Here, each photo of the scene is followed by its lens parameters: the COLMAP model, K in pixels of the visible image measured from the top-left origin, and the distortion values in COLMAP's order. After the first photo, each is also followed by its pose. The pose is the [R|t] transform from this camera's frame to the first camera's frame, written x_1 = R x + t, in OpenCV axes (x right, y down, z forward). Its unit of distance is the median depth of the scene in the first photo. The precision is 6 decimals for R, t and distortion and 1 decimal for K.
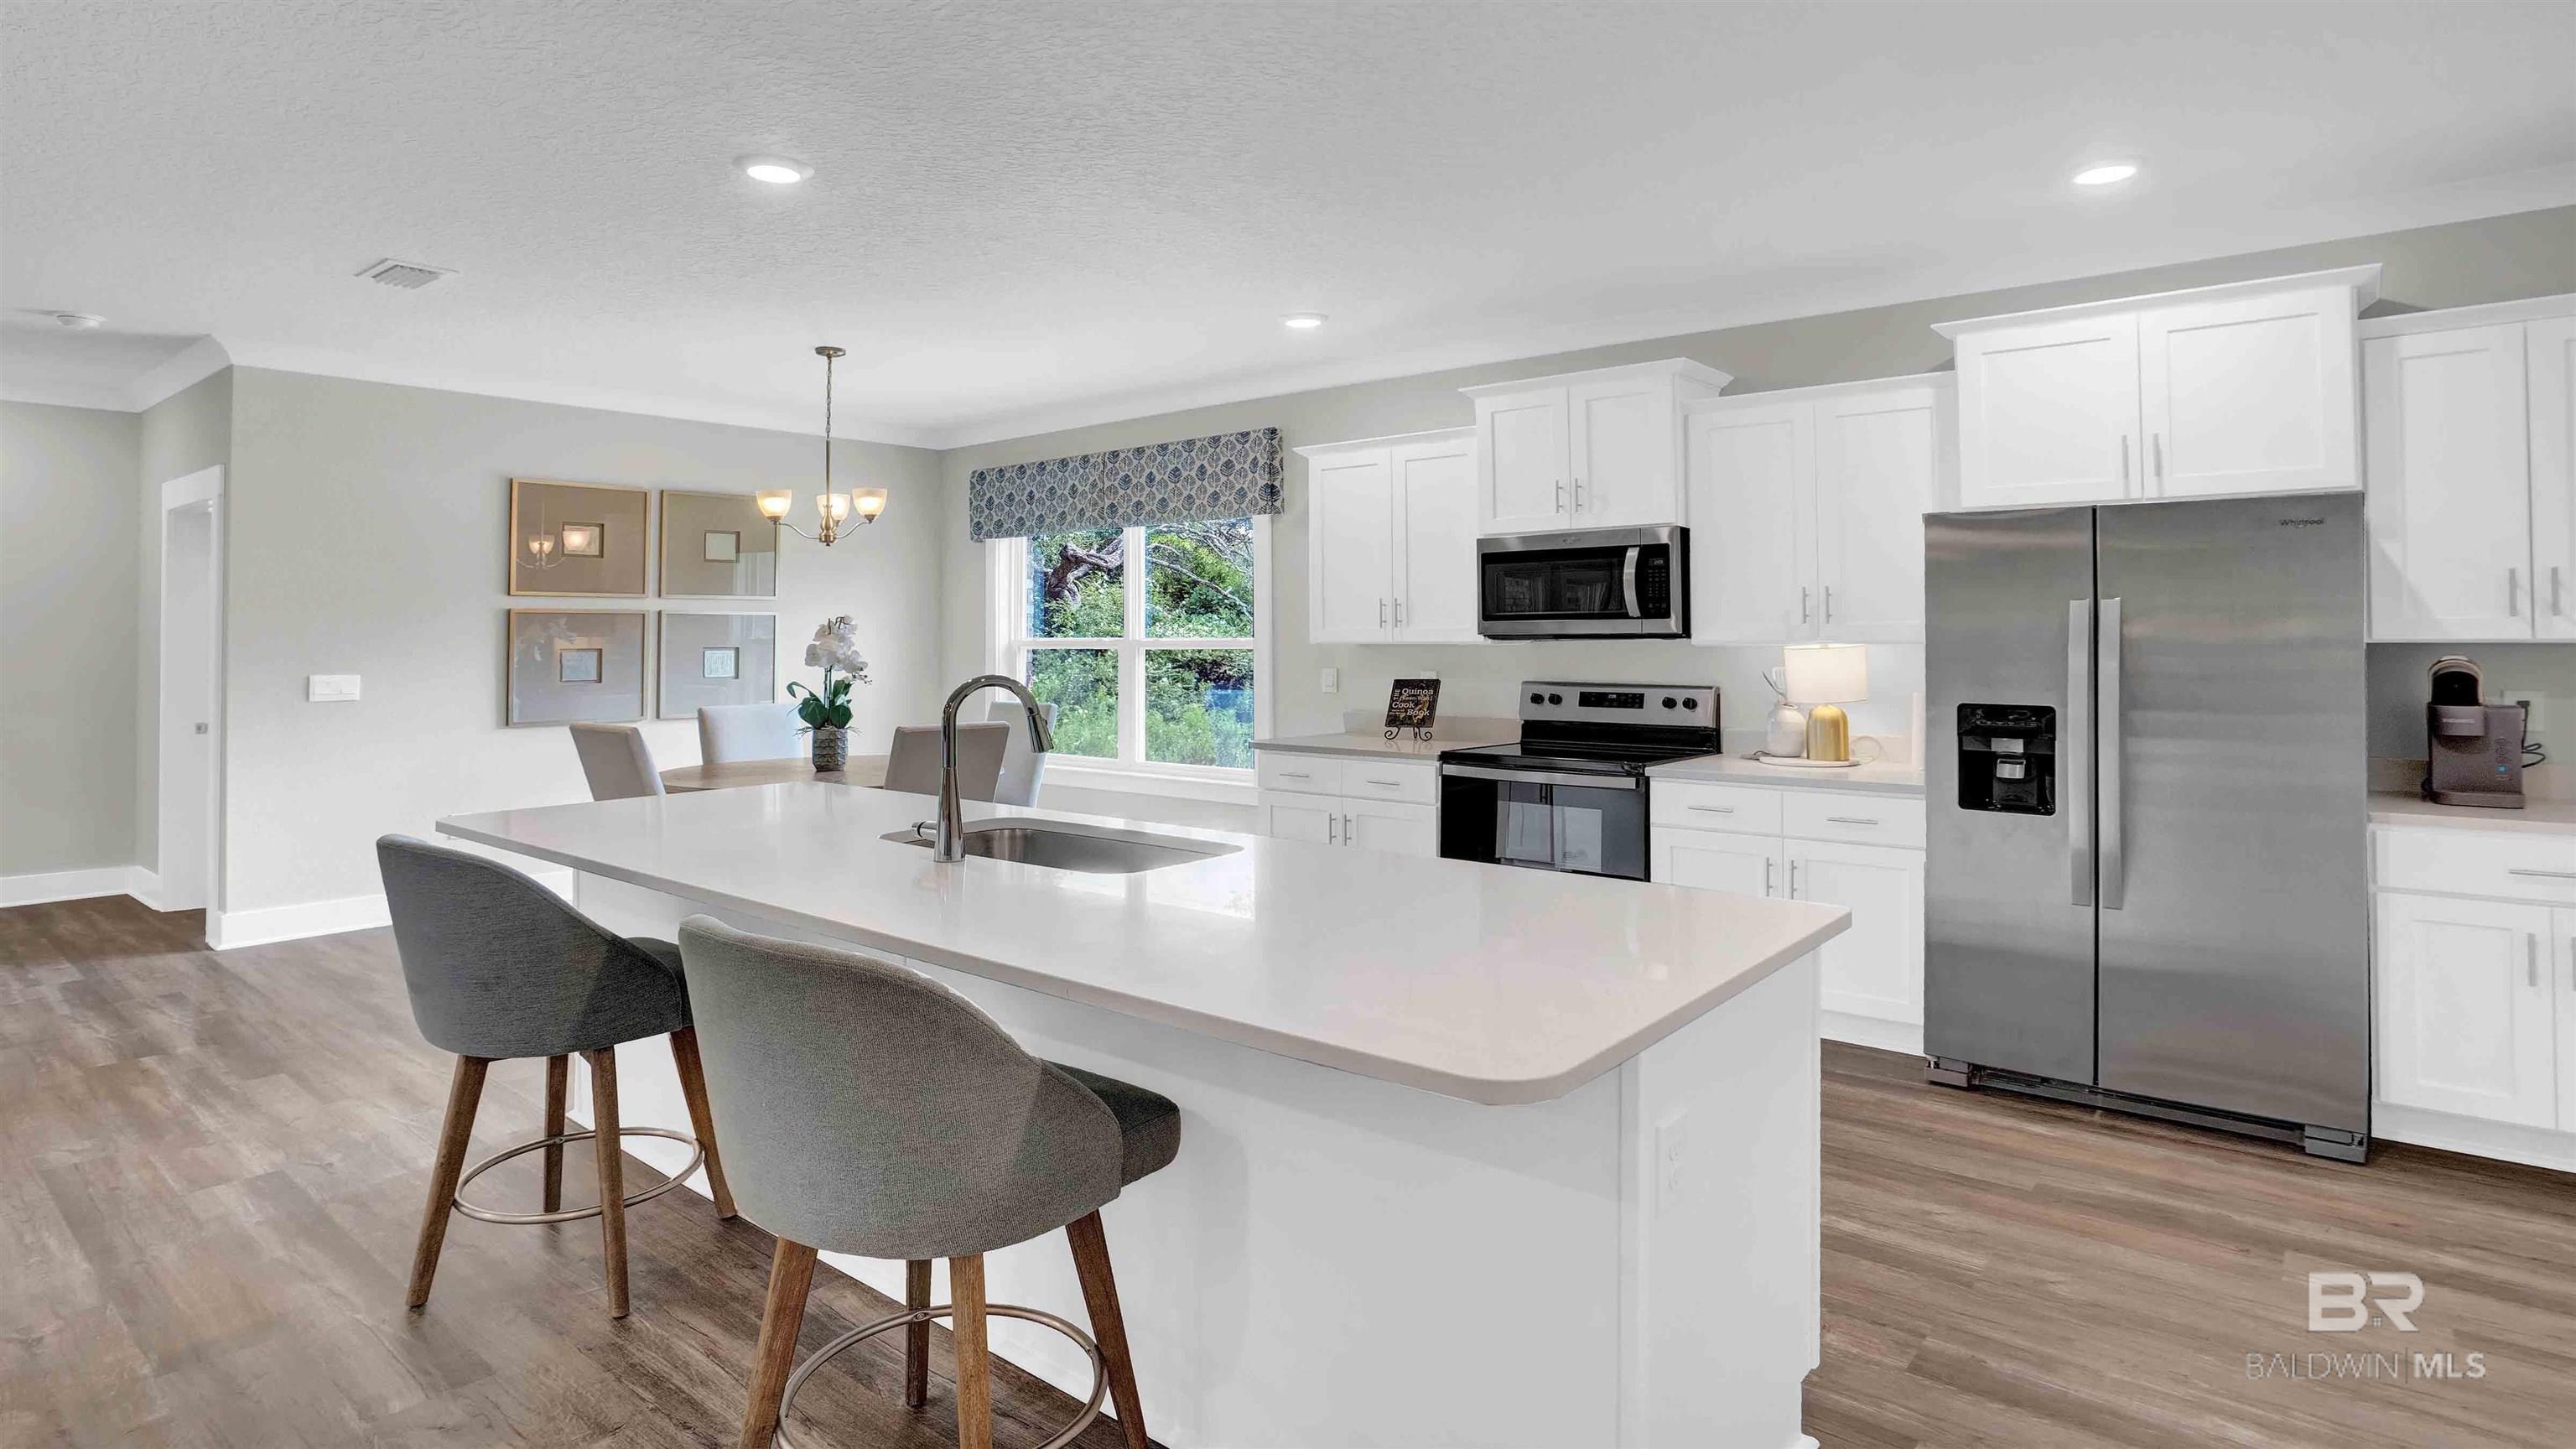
lens RADIAL K [[1310.4, 0, 1292.2], [0, 1310.4, 625.6], [0, 0, 1]] dist [-0.031425, 0.000544]
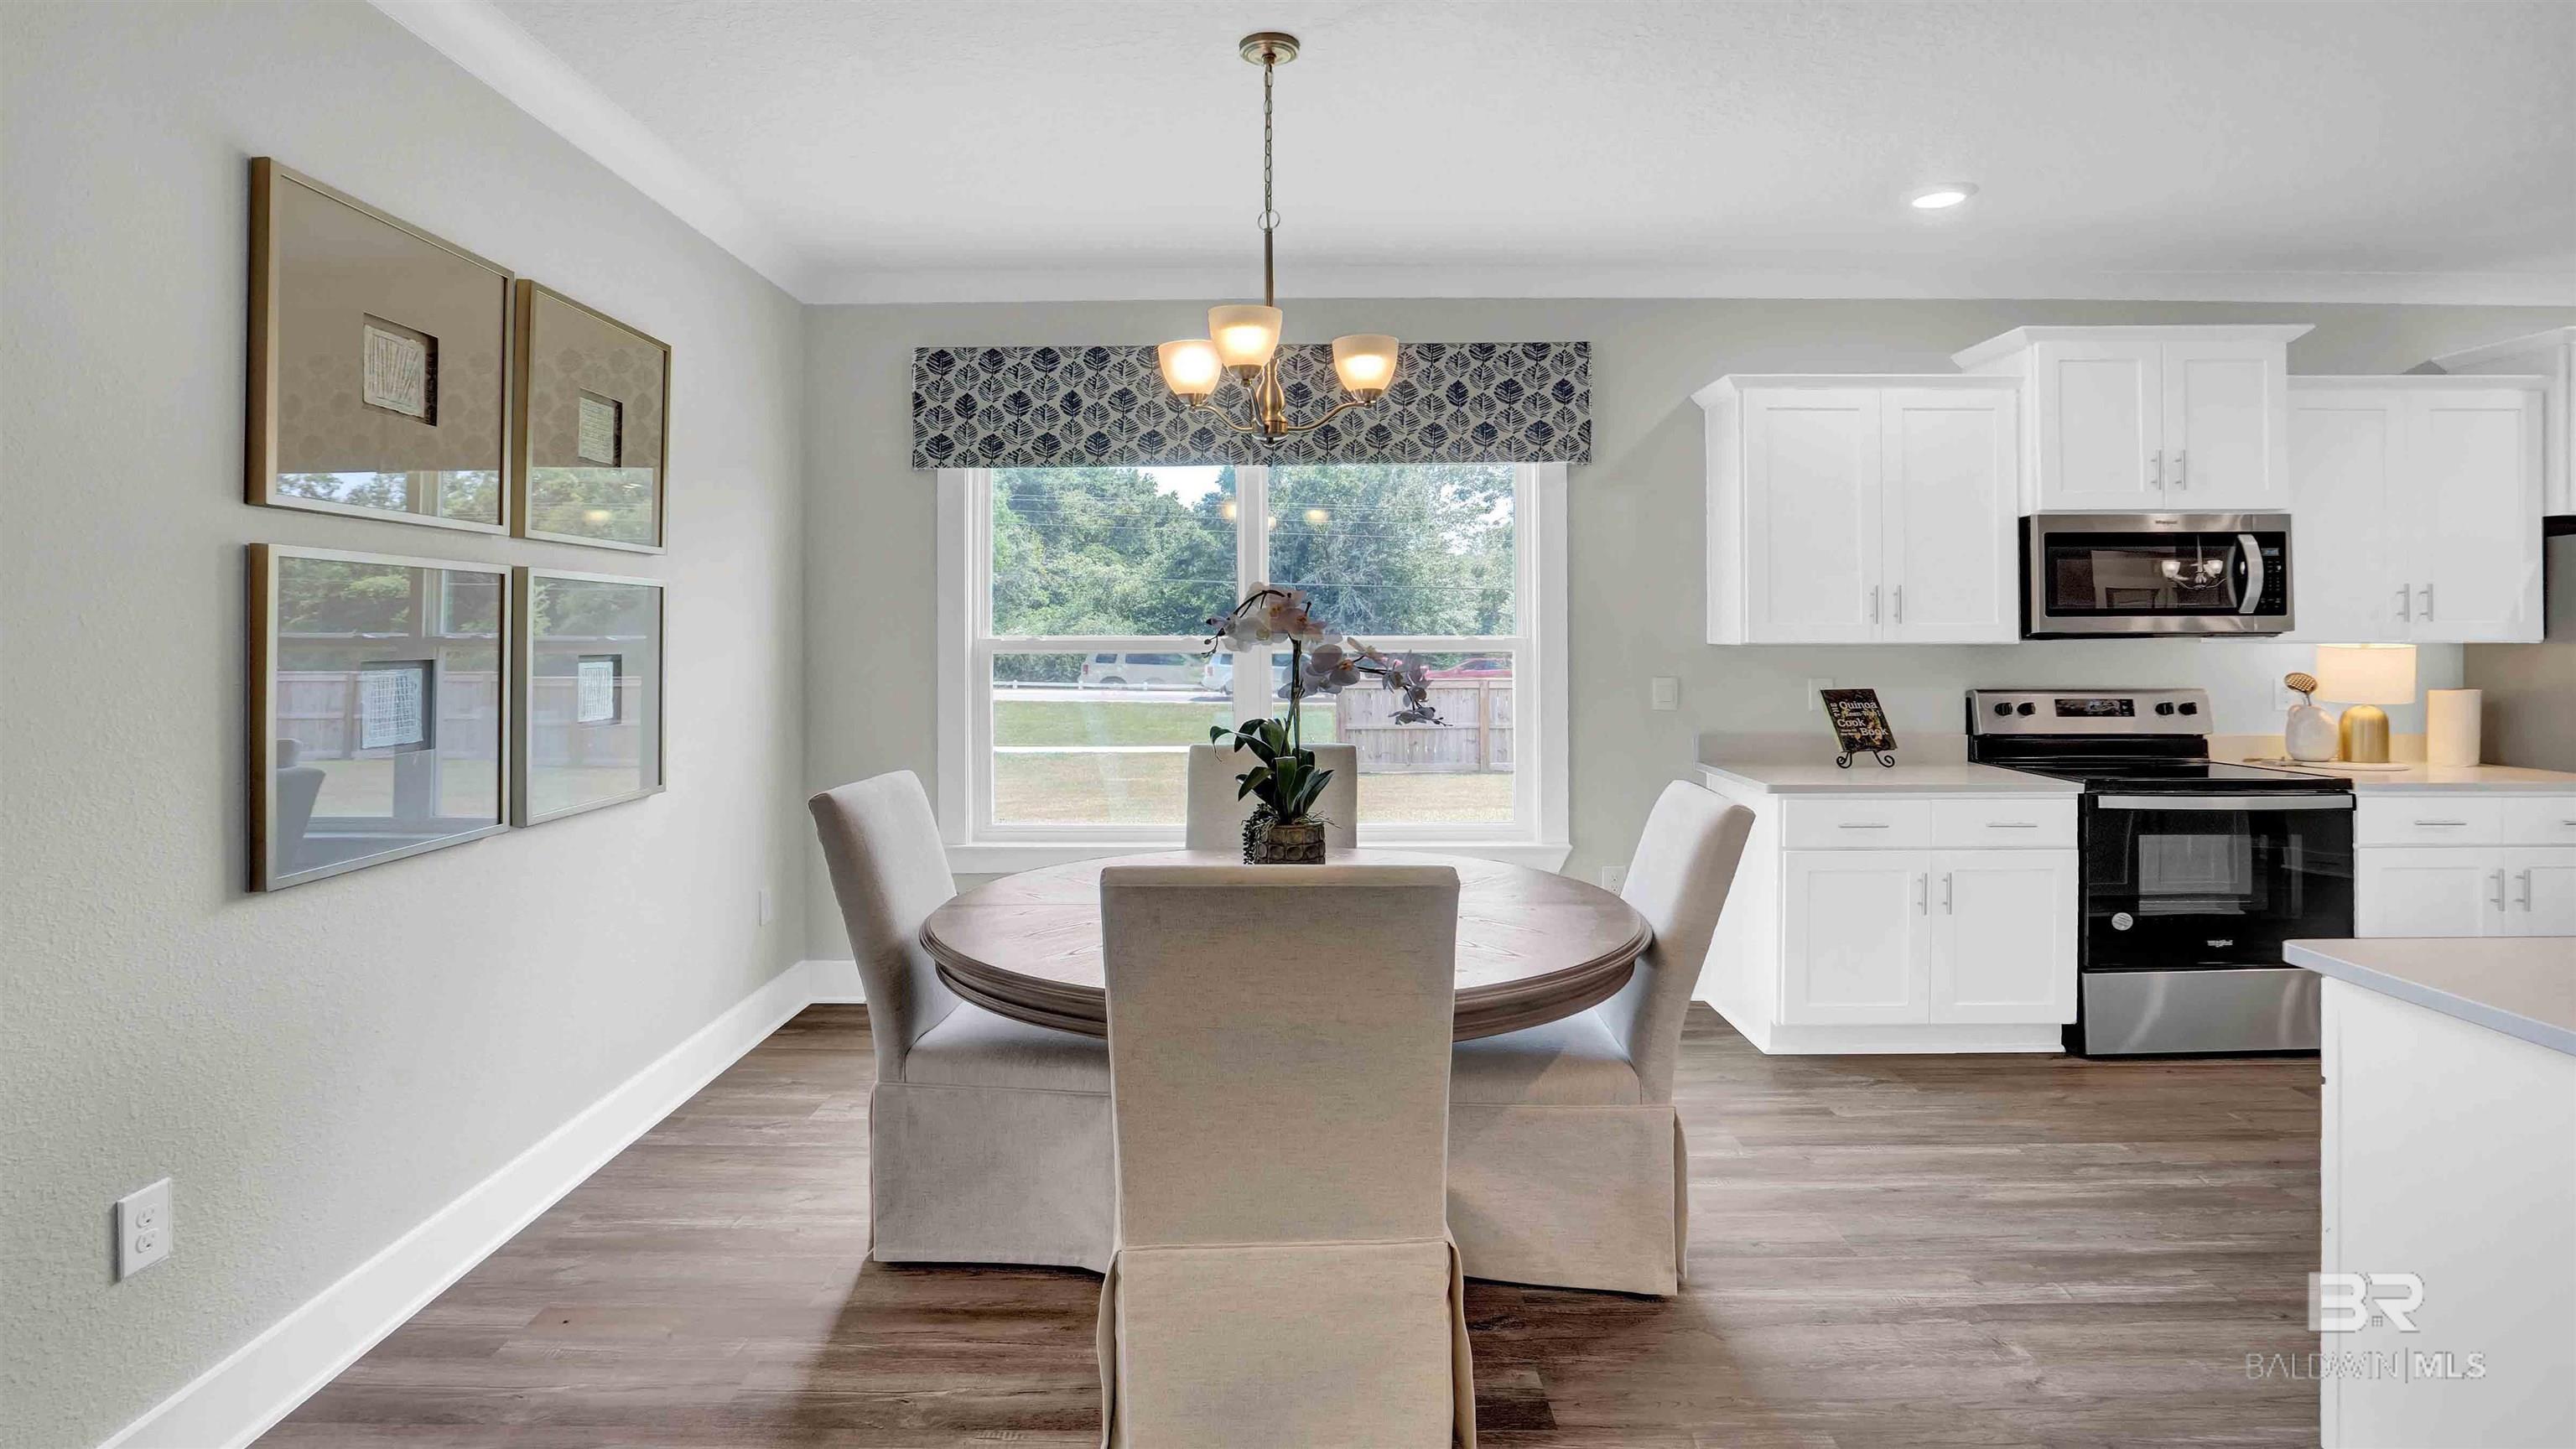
lens RADIAL K [[1319.4, 0, 1274.4], [0, 1319.4, 626.4], [0, 0, 1]] dist [-0.023563, 0.000713]
pose [[0.776615, 0.007685, 0.629929, -0.731331], [-0.006945, 0.999969, -0.003637, 0.009682], [-0.629938, -0.001551, 0.776644, 0.669740]]
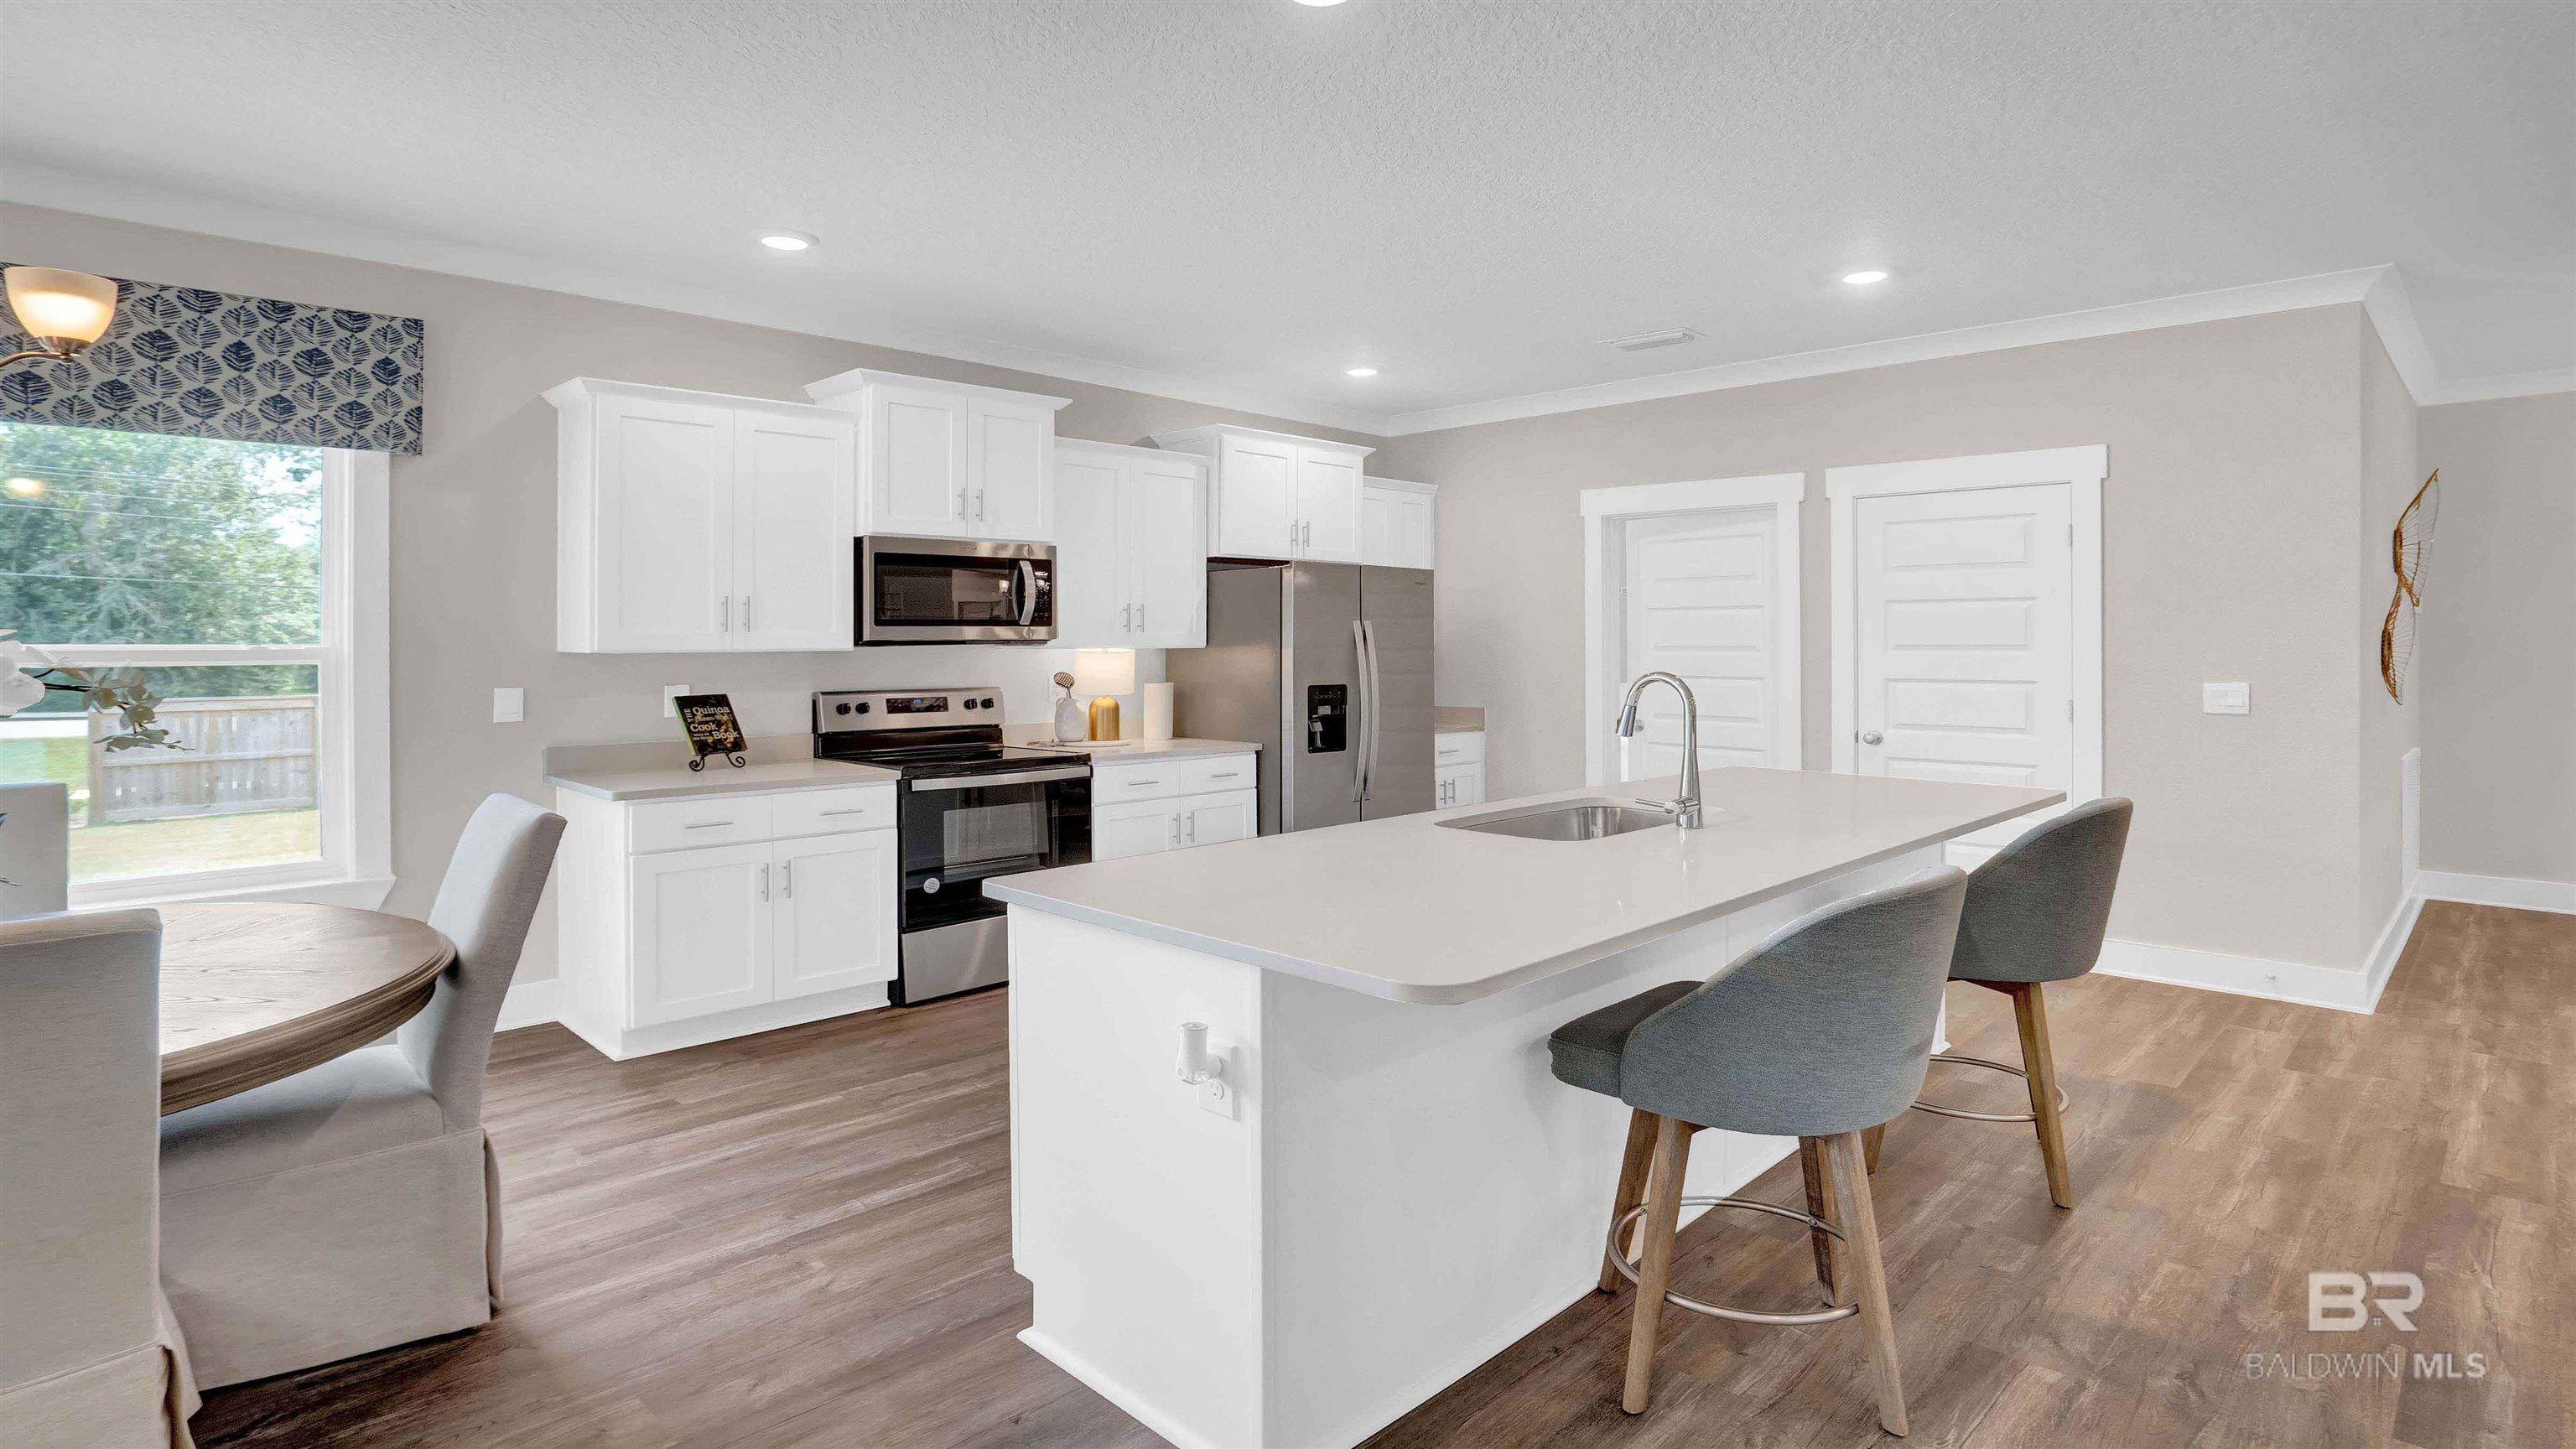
lens RADIAL K [[1321.0, 0, 1282.2], [0, 1321.0, 639.2], [0, 0, 1]] dist [-0.063476, 0.030480]
pose [[0.095004, 0.005487, 0.995462, -0.743045], [-0.005508, 0.999972, -0.004986, 0.009423], [-0.995462, -0.005010, 0.095031, 0.624584]]
